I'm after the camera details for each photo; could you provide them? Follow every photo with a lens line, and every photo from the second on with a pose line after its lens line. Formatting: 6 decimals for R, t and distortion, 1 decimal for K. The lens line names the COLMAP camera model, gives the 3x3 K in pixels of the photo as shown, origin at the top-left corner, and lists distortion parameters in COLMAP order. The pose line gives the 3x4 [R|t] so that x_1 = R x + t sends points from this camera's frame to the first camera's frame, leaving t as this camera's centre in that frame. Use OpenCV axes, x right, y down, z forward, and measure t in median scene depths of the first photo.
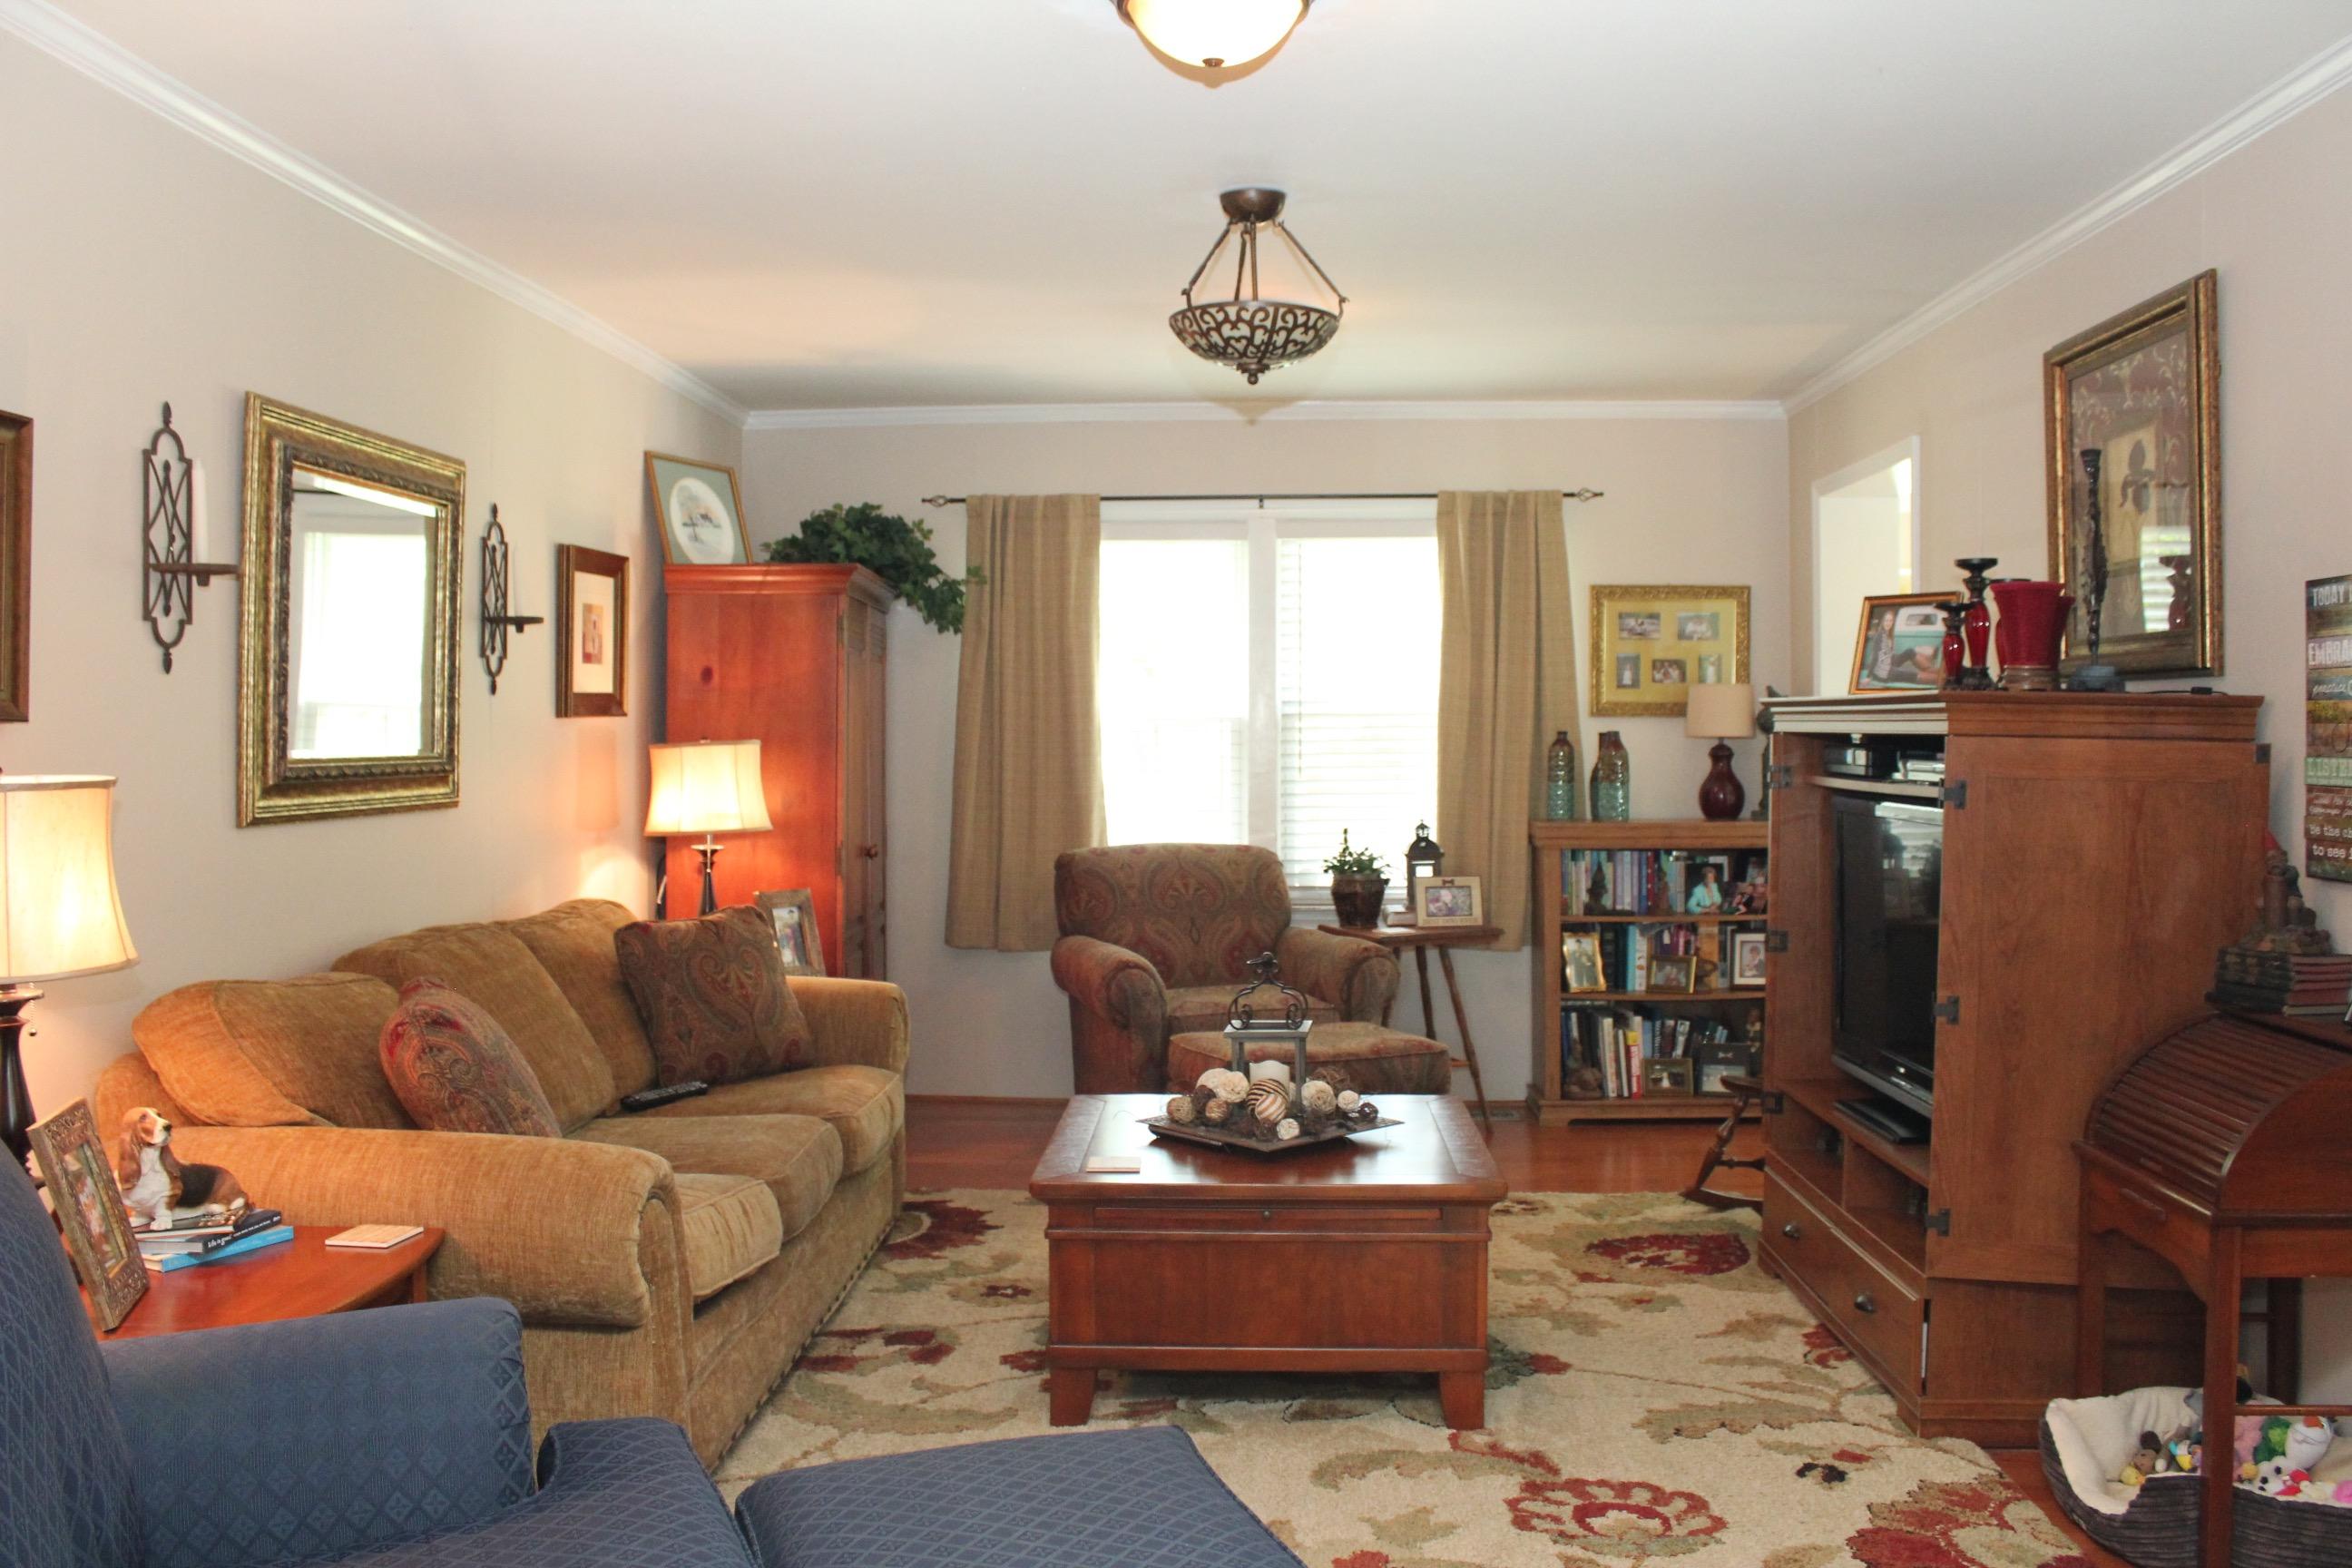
lens RADIAL K [[2011.0, 0, 1178.1], [0, 2011.0, 778.0], [0, 0, 1]] dist [-0.155772, 0.133702]
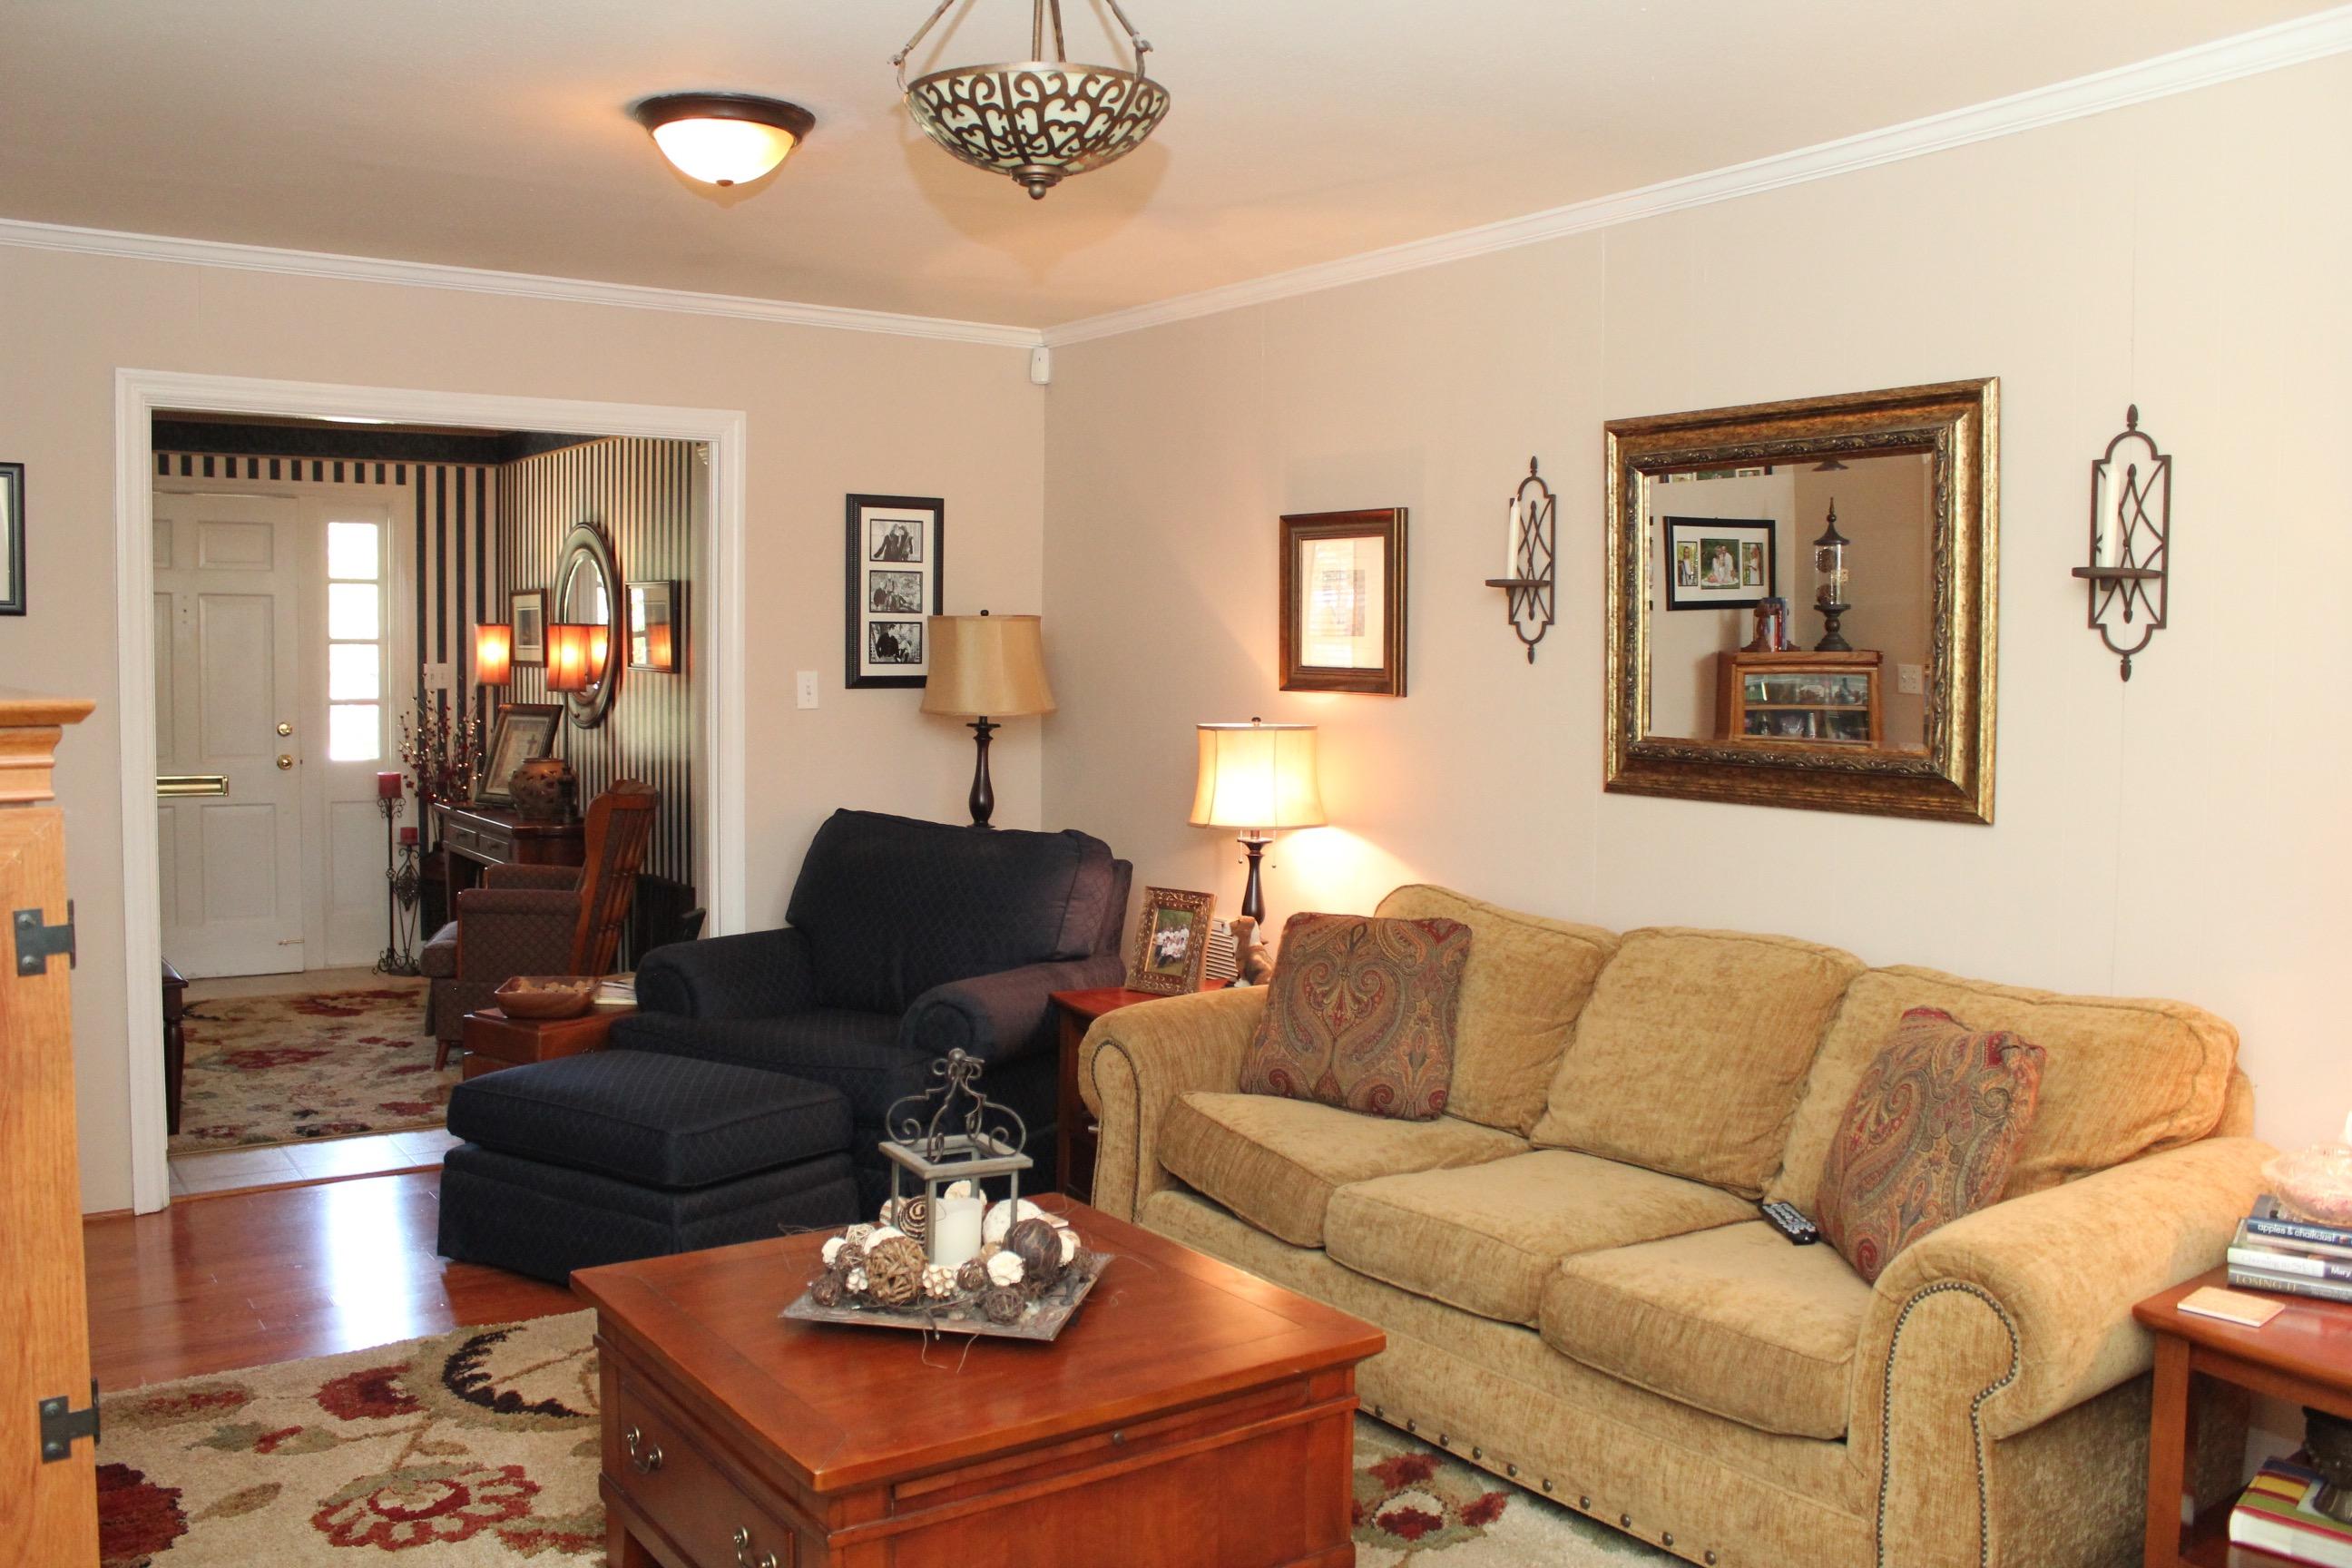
lens RADIAL K [[2011.0, 0, 1177.7], [0, 2011.0, 774.7], [0, 0, 1]] dist [-0.155772, 0.133702]
pose [[-0.801237, 0.031789, -0.597502, 0.491252], [-0.018820, 0.996755, 0.078267, -0.081330], [0.598051, 0.073955, -0.798039, 1.972614]]
